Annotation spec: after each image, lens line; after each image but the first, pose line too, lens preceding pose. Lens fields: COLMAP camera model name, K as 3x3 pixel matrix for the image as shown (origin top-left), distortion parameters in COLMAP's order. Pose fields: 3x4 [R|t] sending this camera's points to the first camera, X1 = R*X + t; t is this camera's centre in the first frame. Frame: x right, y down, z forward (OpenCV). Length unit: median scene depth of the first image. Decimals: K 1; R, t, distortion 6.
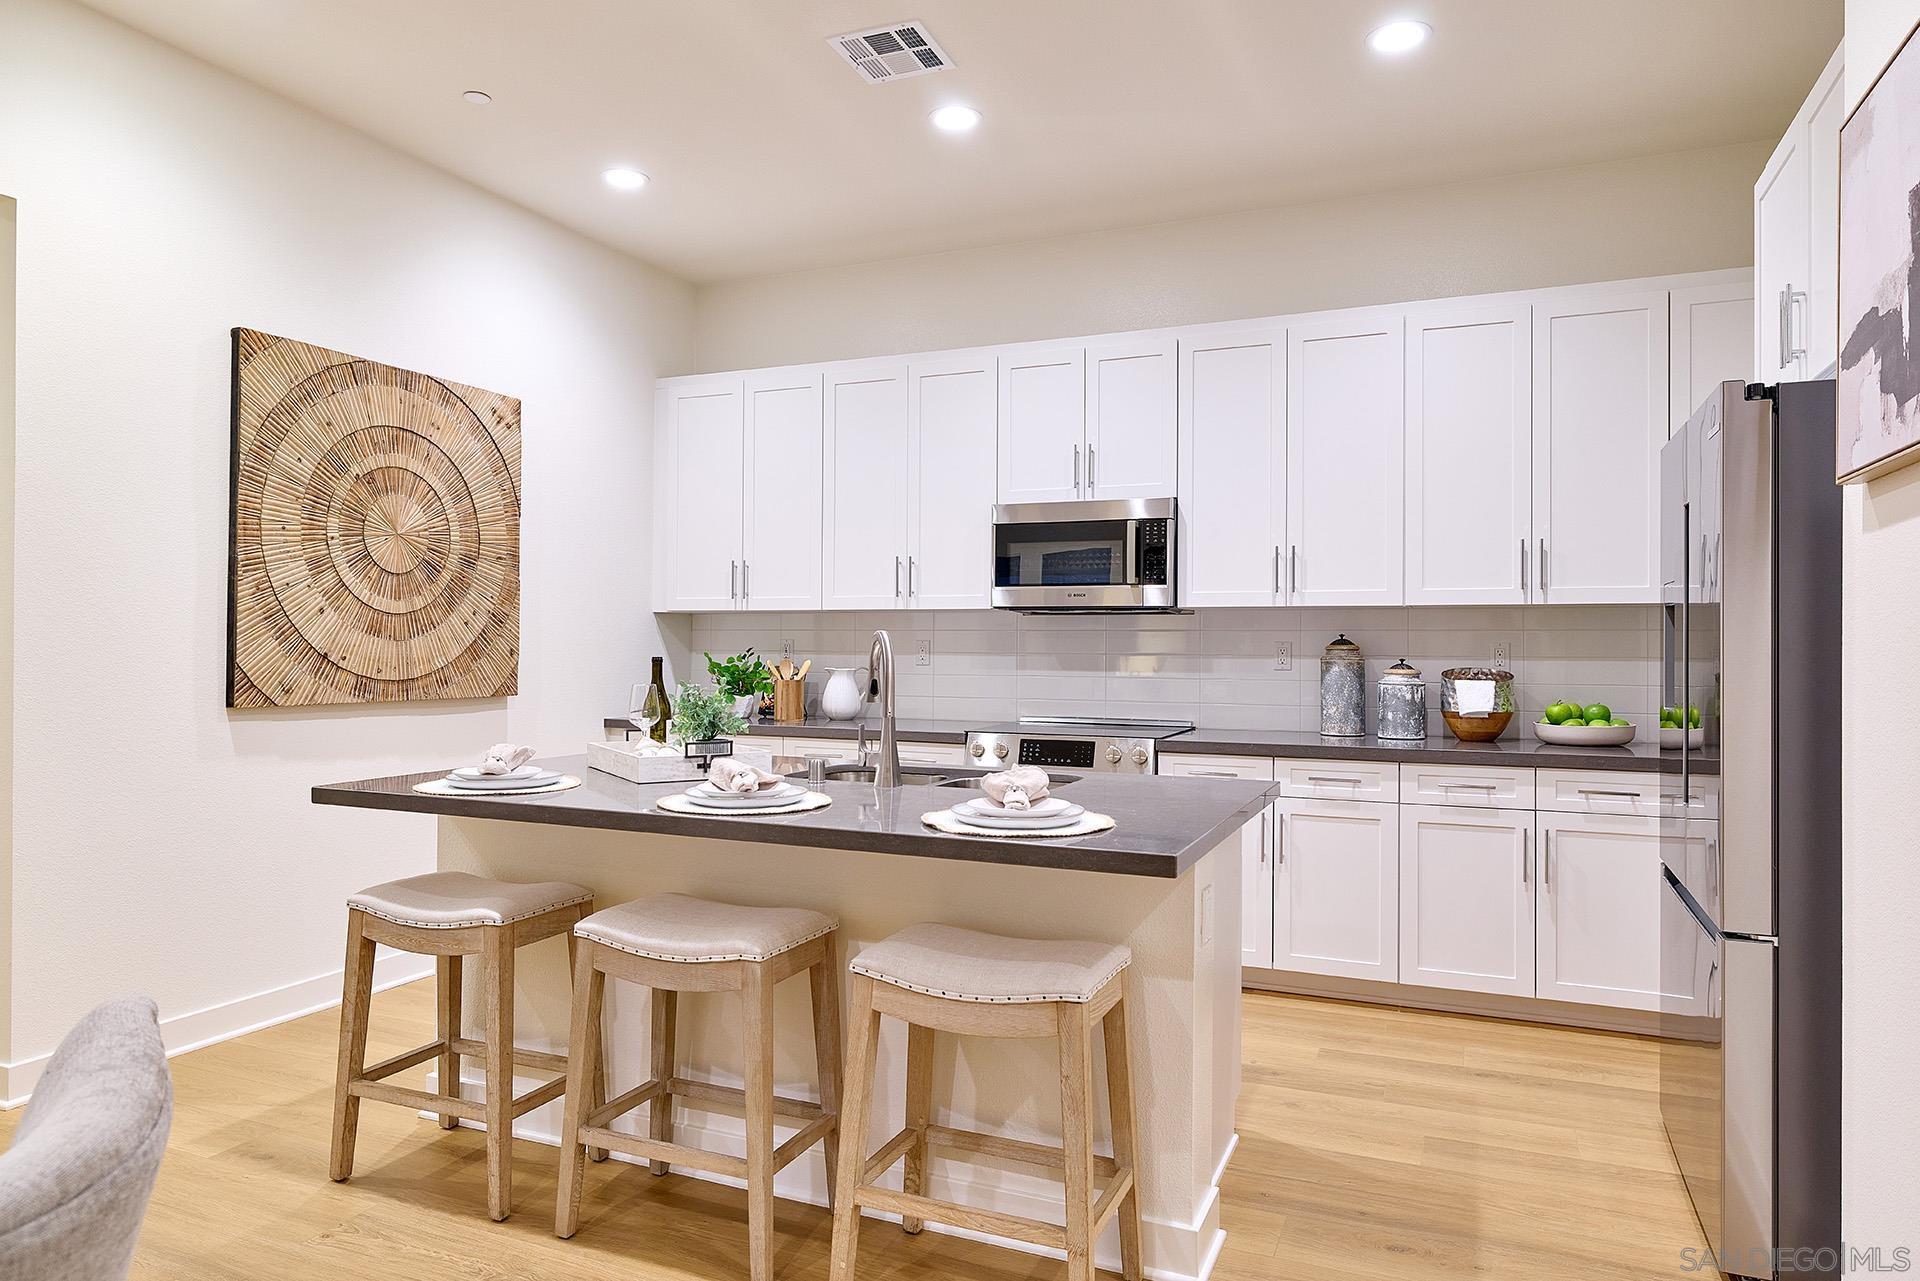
lens RADIAL K [[1213.3, 0, 958.9], [0, 1213.3, 642.3], [0, 0, 1]] dist [0.003755, -0.003002]
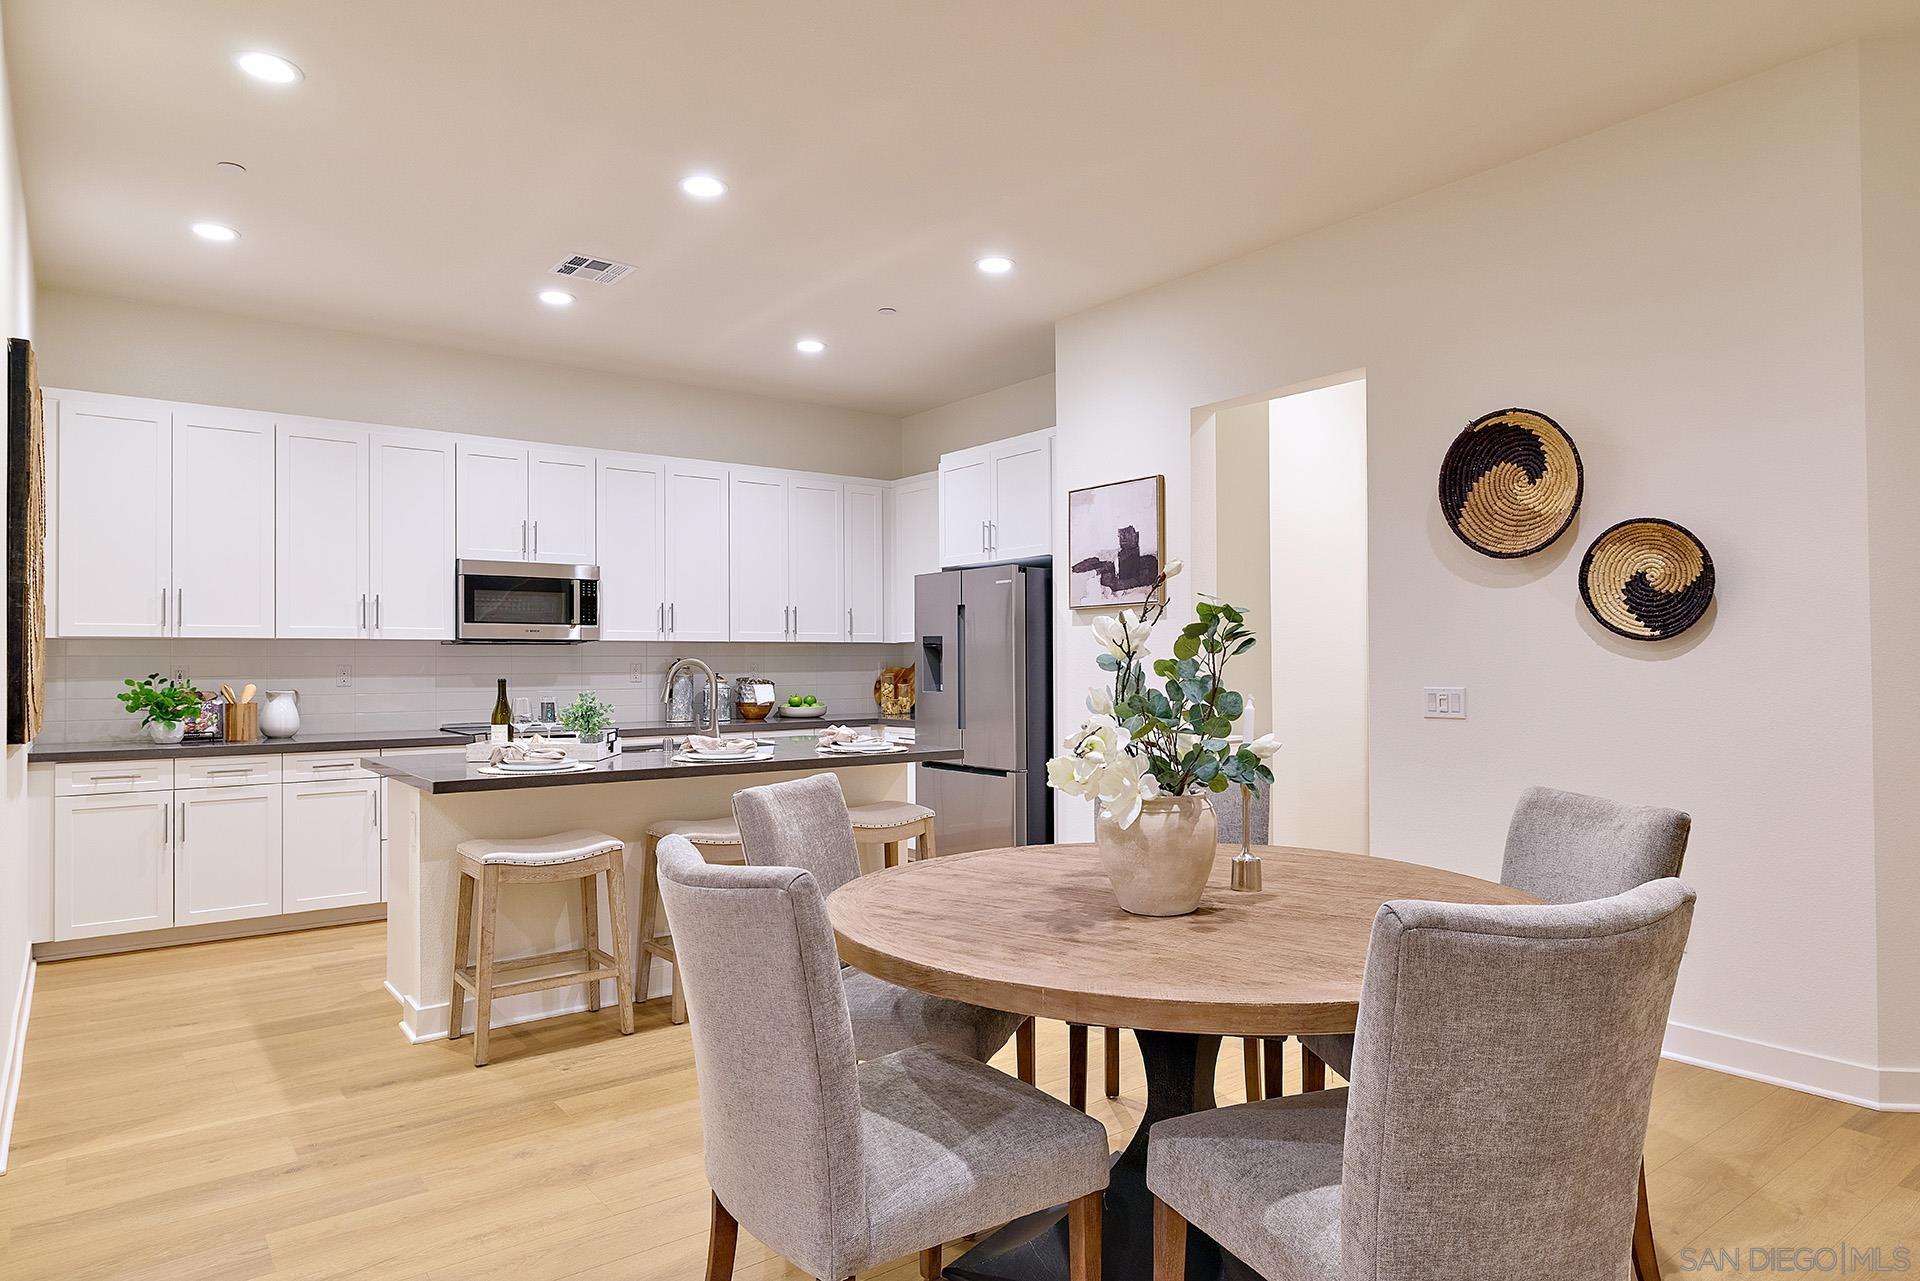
lens RADIAL K [[1138.0, 0, 950.6], [0, 1138.0, 650.6], [0, 0, 1]] dist [0.003467, -0.000863]
pose [[0.465002, 0.008013, 0.885273, -0.844478], [0.013632, 0.999776, -0.016210, 0.011476], [-0.885204, 0.019606, 0.464789, -0.022686]]
